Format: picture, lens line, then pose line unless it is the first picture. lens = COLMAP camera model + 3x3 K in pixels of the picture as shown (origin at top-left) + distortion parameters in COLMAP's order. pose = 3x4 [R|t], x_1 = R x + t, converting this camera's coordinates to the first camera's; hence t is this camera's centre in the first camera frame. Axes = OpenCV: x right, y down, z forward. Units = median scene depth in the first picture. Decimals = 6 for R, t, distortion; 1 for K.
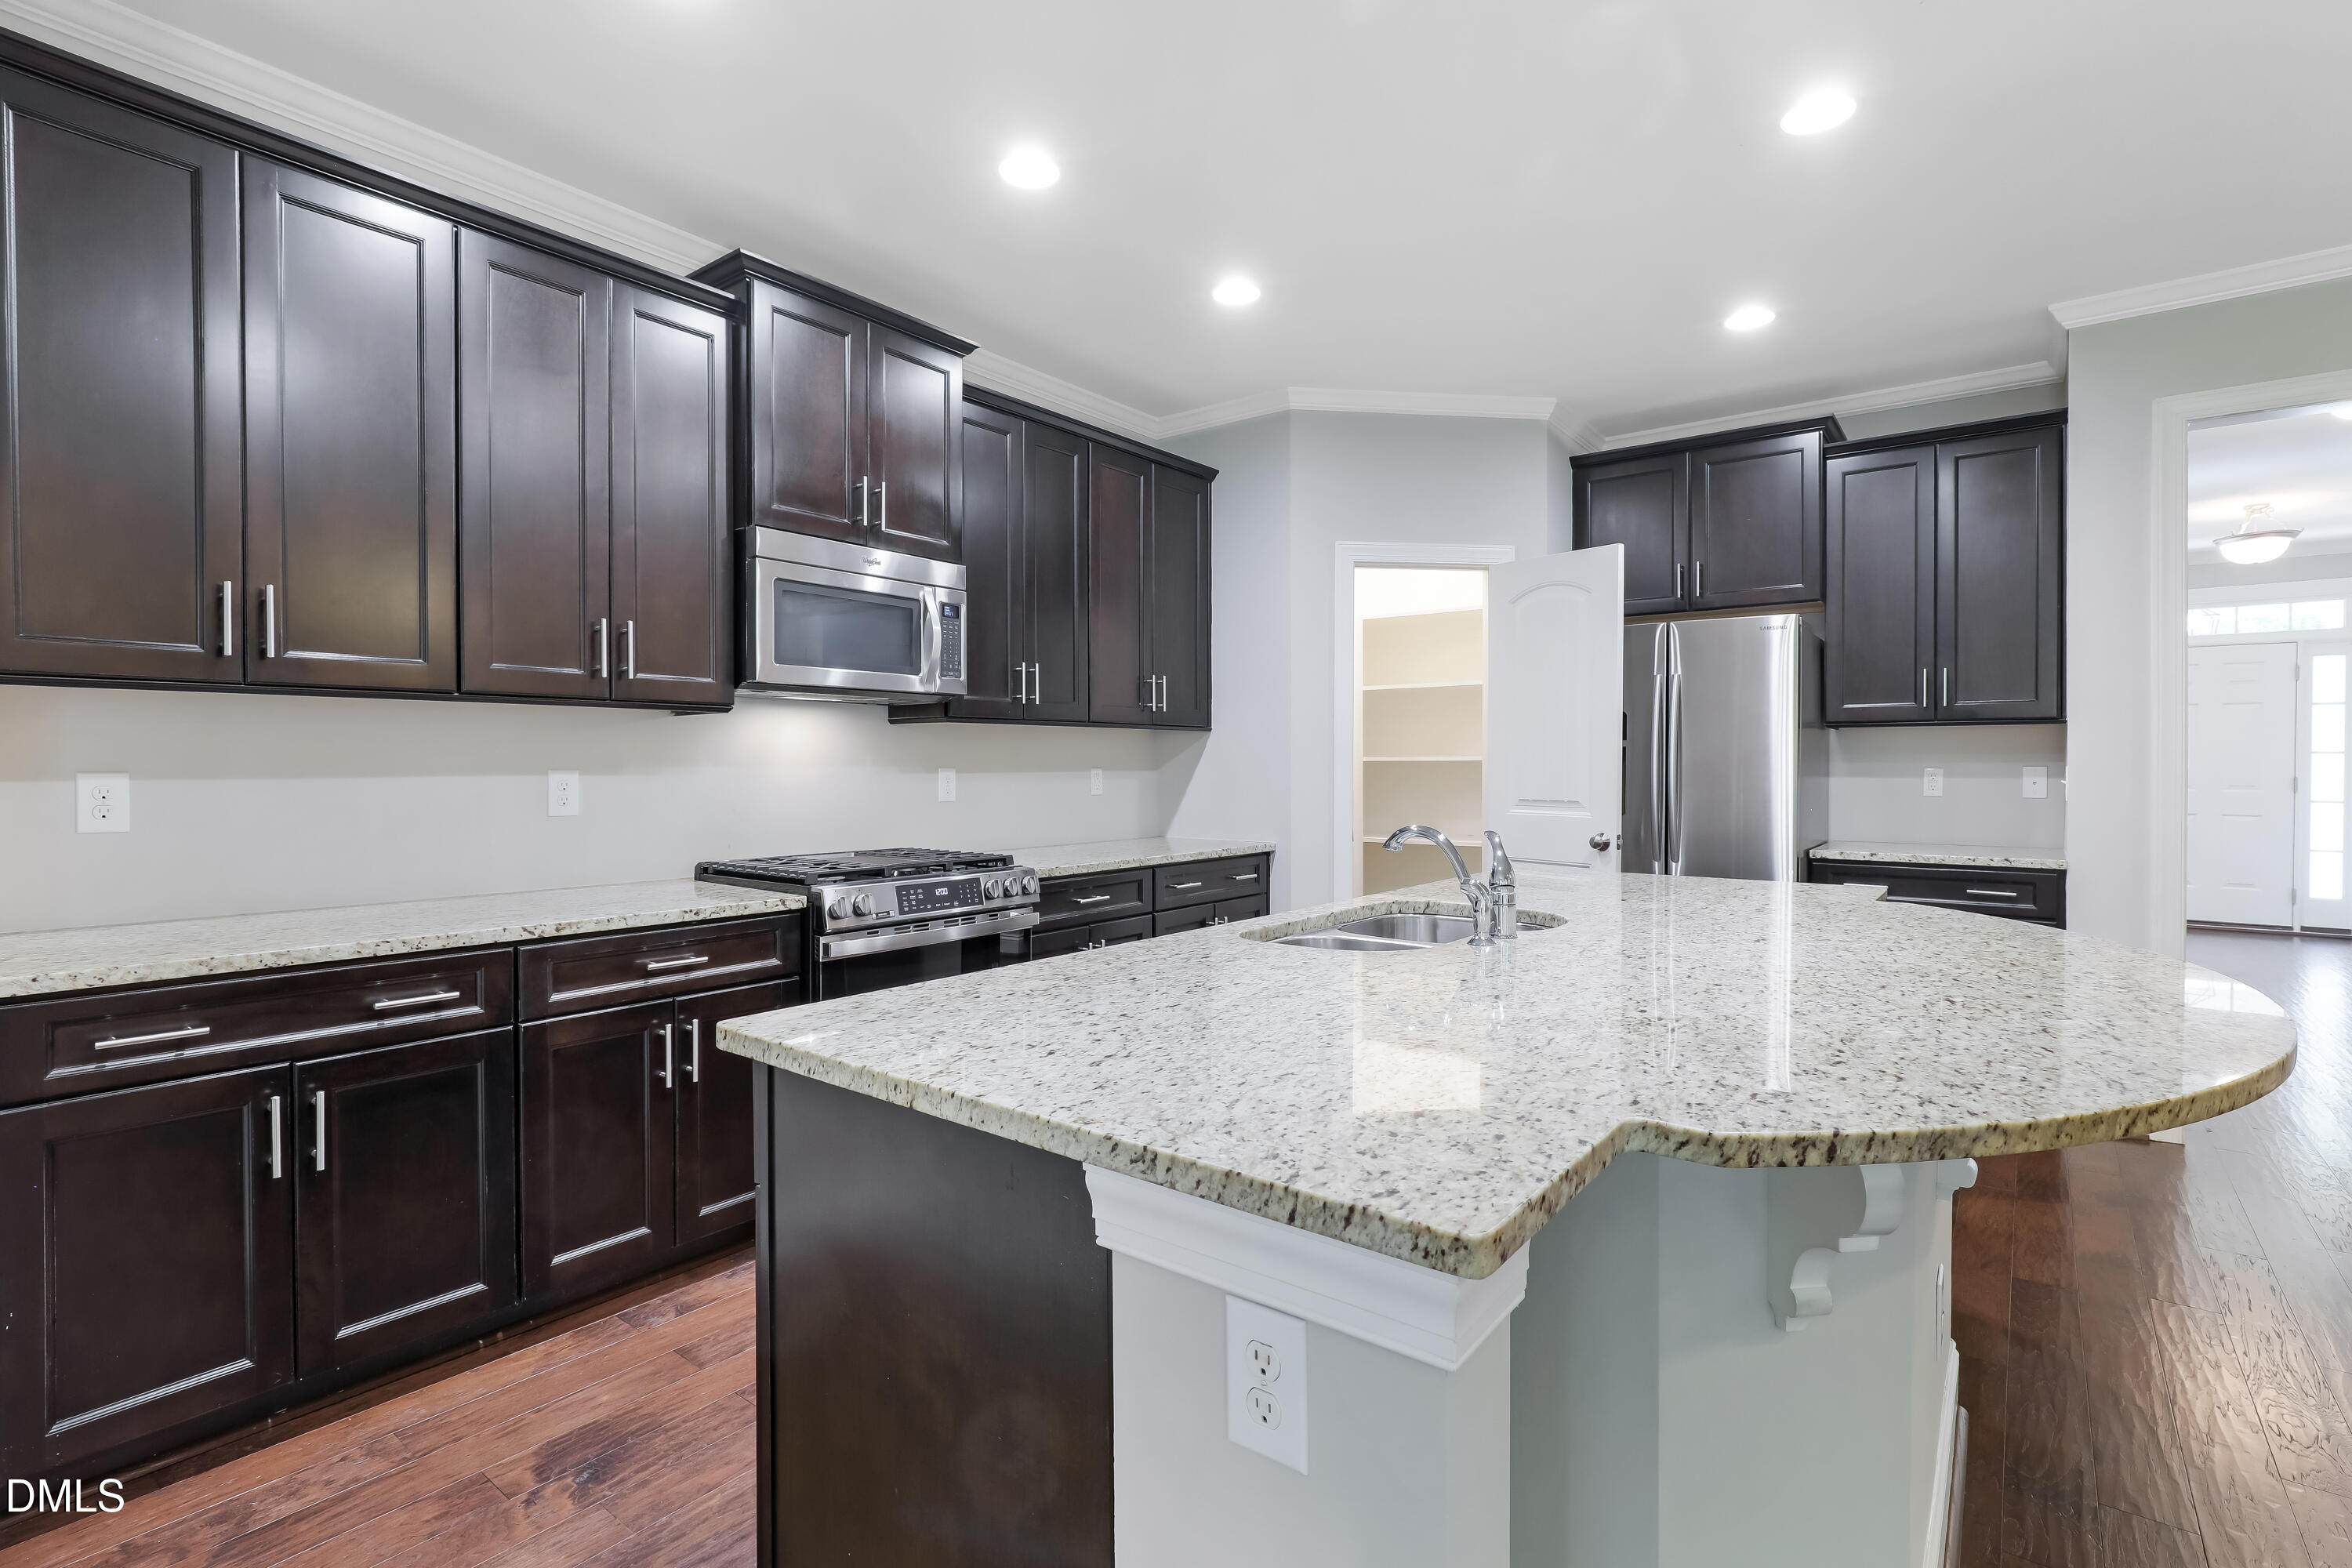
lens RADIAL K [[1112.2, 0, 1176.4], [0, 1112.2, 789.0], [0, 0, 1]] dist [-0.023811, 0.002589]
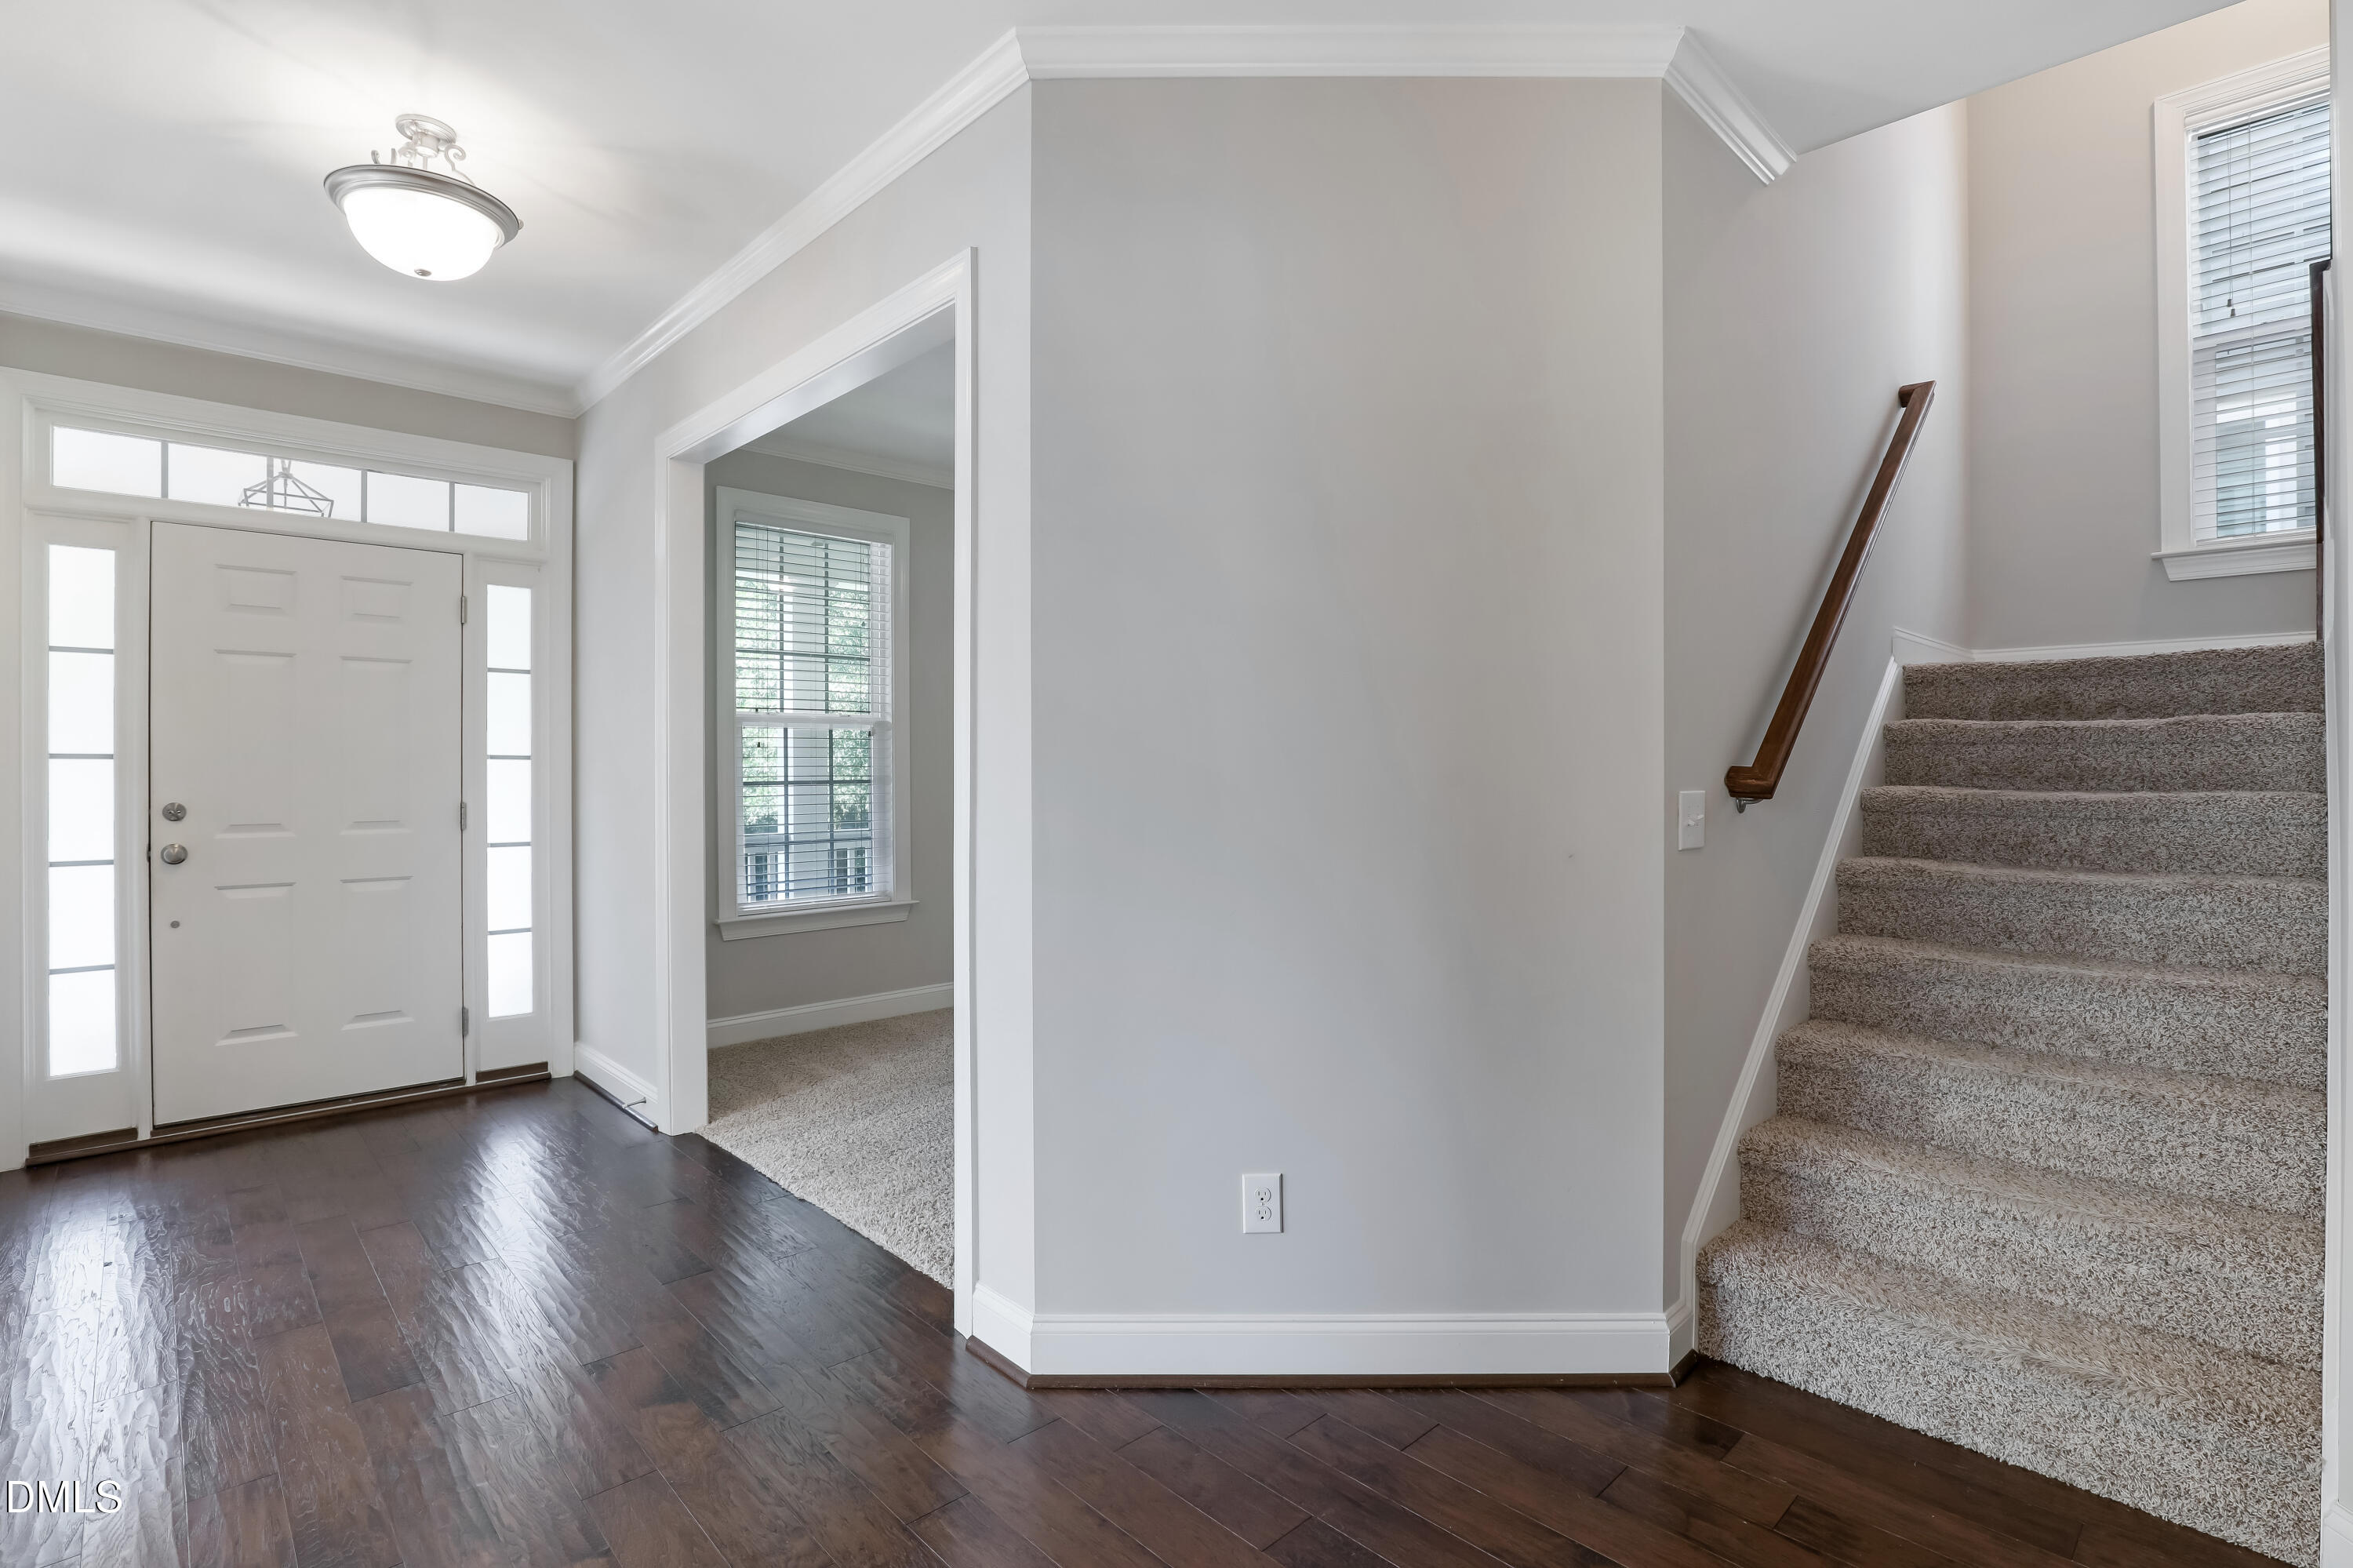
lens RADIAL K [[1112.7, 0, 1184.5], [0, 1112.7, 775.3], [0, 0, 1]] dist [-0.023811, 0.002589]
pose [[0.160831, -0.001923, 0.986980, 0.545639], [0.014707, 0.999892, -0.000448, -0.018591], [-0.986872, 0.014587, 0.160841, 0.557031]]
